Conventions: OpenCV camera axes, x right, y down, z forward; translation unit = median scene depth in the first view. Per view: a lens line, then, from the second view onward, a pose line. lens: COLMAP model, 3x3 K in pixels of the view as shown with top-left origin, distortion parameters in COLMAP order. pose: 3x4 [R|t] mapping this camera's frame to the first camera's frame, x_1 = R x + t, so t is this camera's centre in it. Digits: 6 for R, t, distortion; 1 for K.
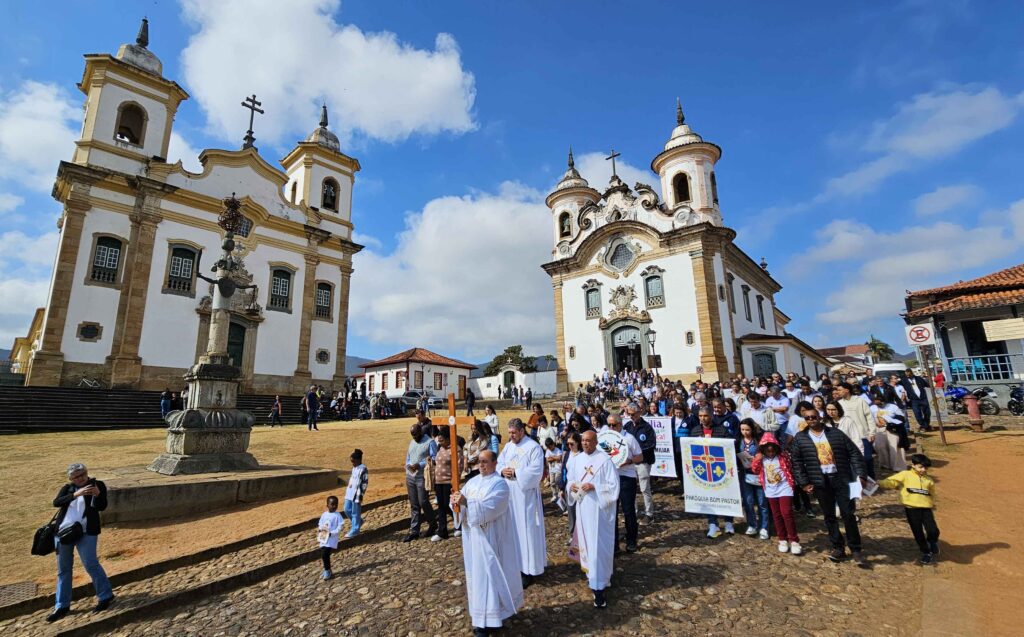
lens RADIAL K [[486.9, 0, 461.1], [0, 486.9, 311.1], [0, 0, 1]] dist [0.000182, -0.000990]
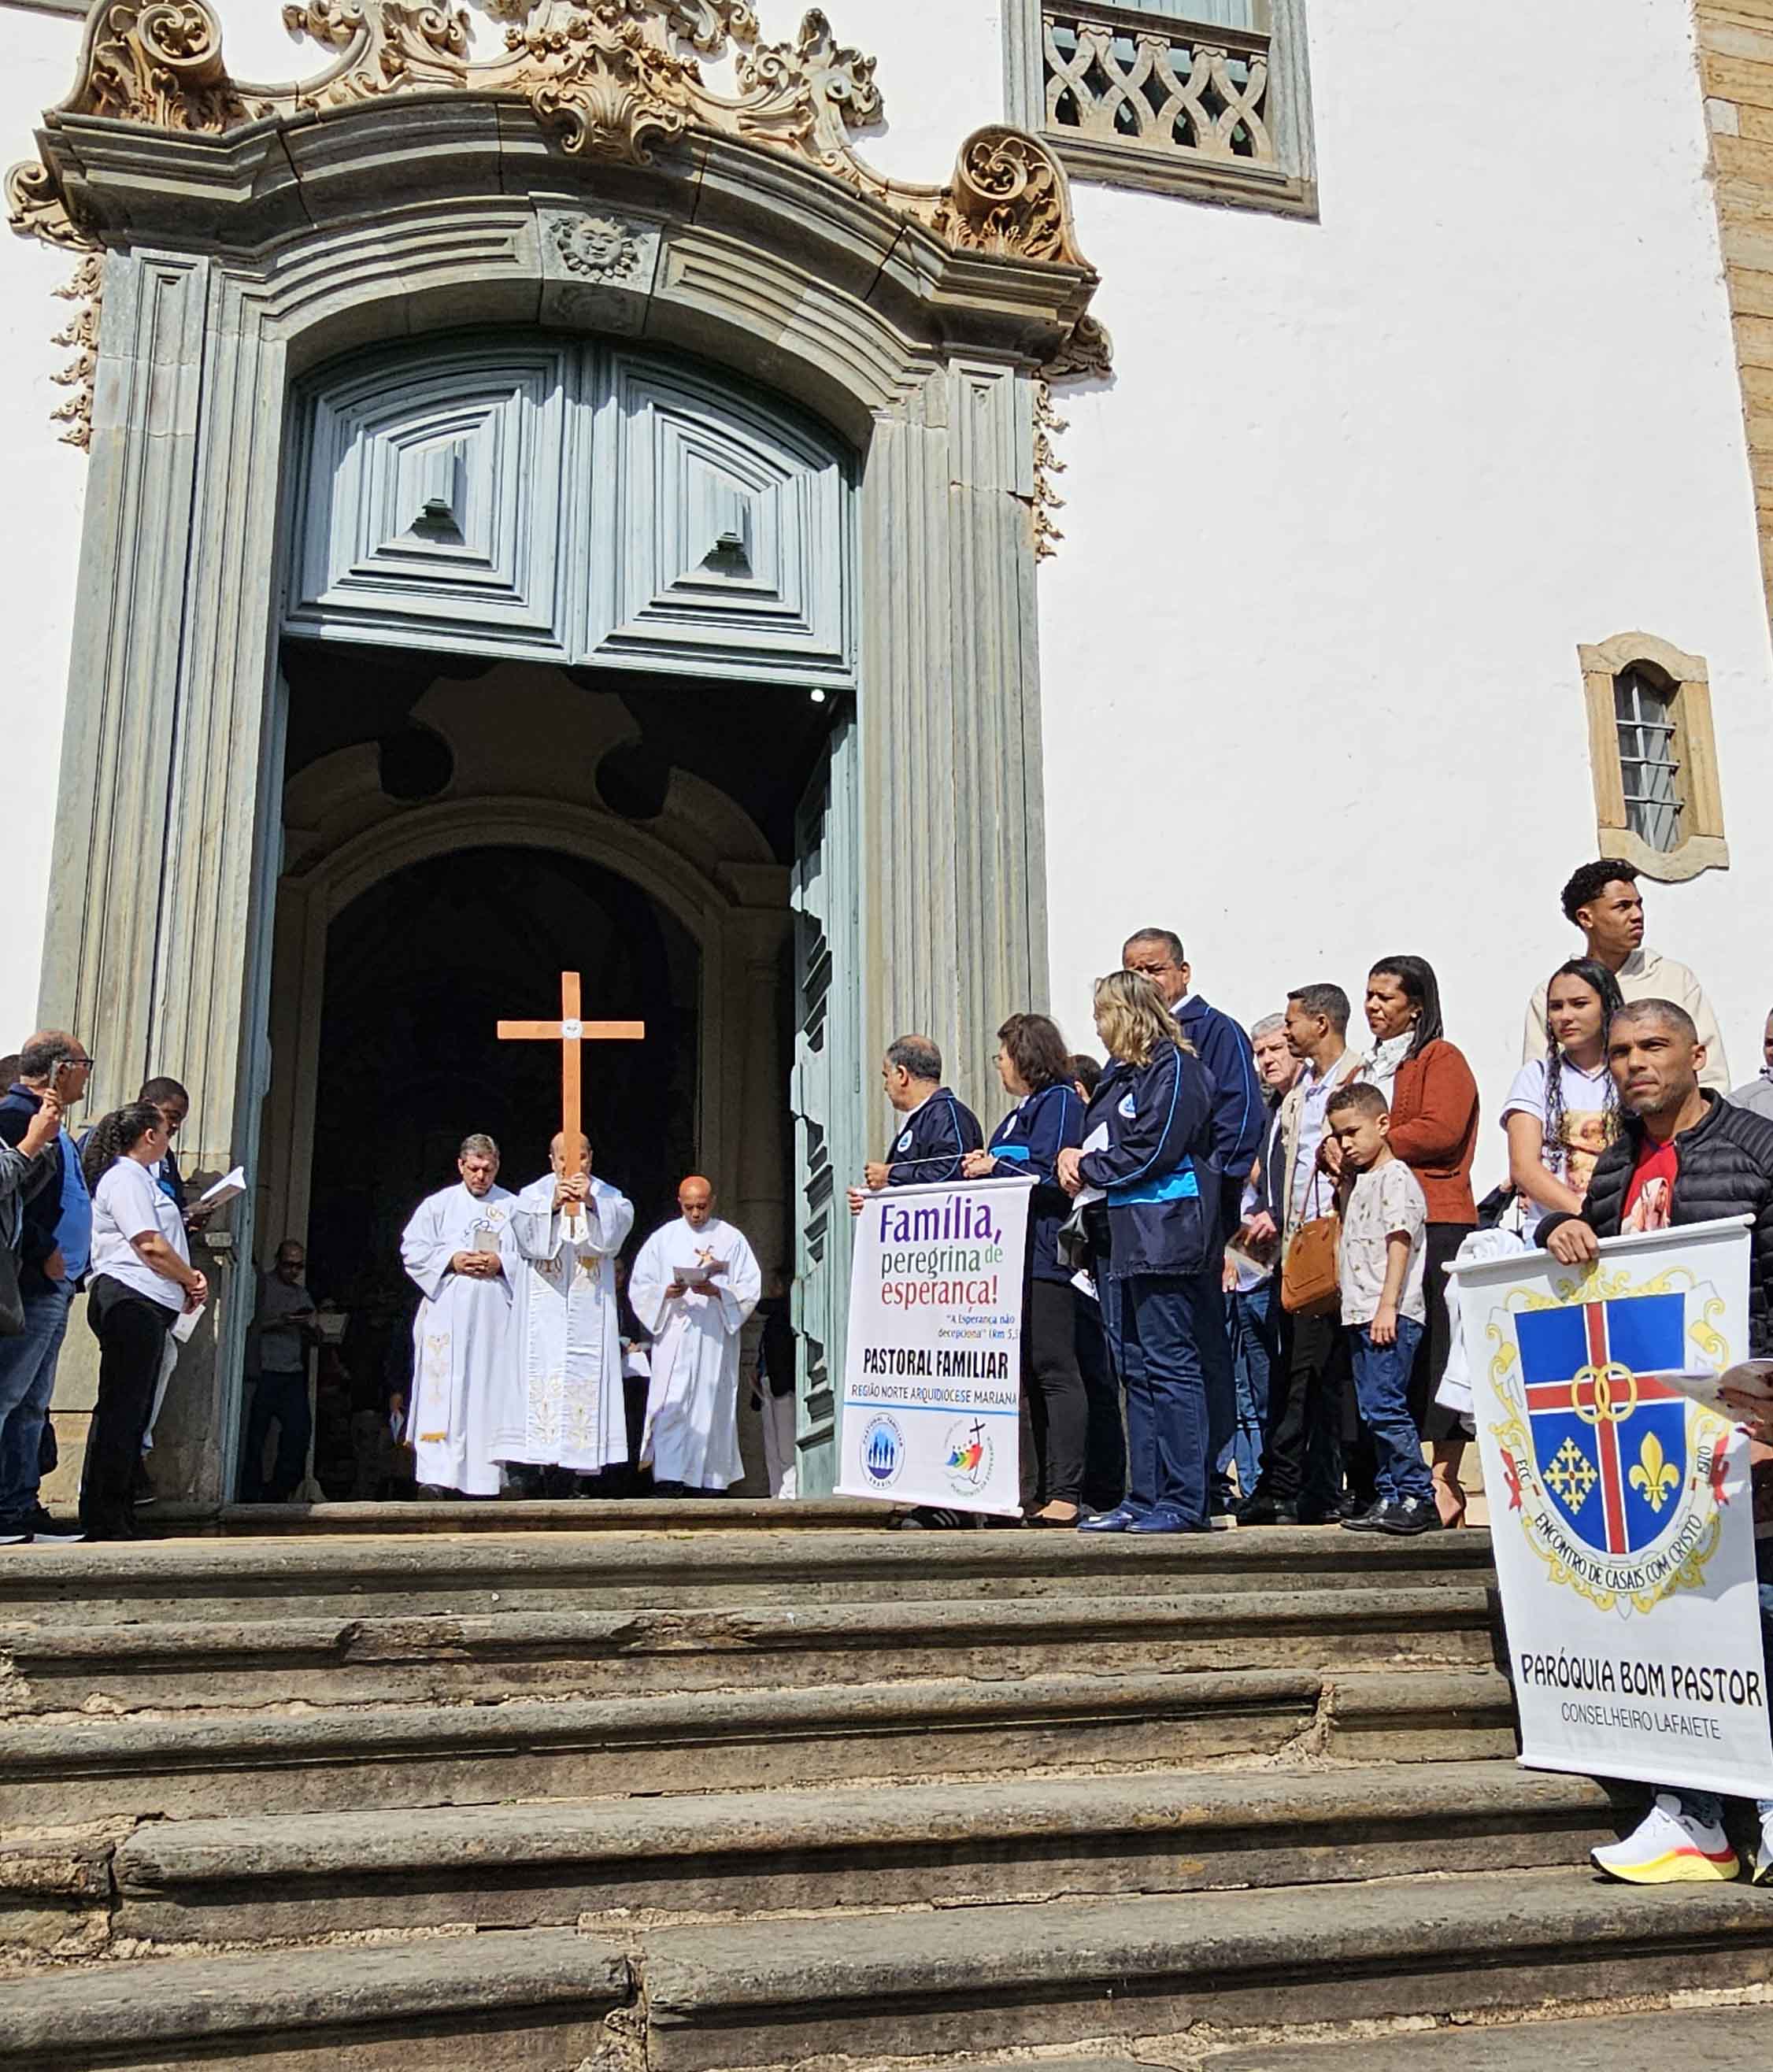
lens RADIAL K [[1850.9, 0, 898.1], [0, 1850.9, 1023.6], [0, 0, 1]] dist [-0.035332, 0.010670]
pose [[0.525127, 0.181403, 0.831466, 0.202747], [-0.192232, 0.977050, -0.091758, 0.118863], [-0.829029, -0.111650, 0.547947, 0.856959]]
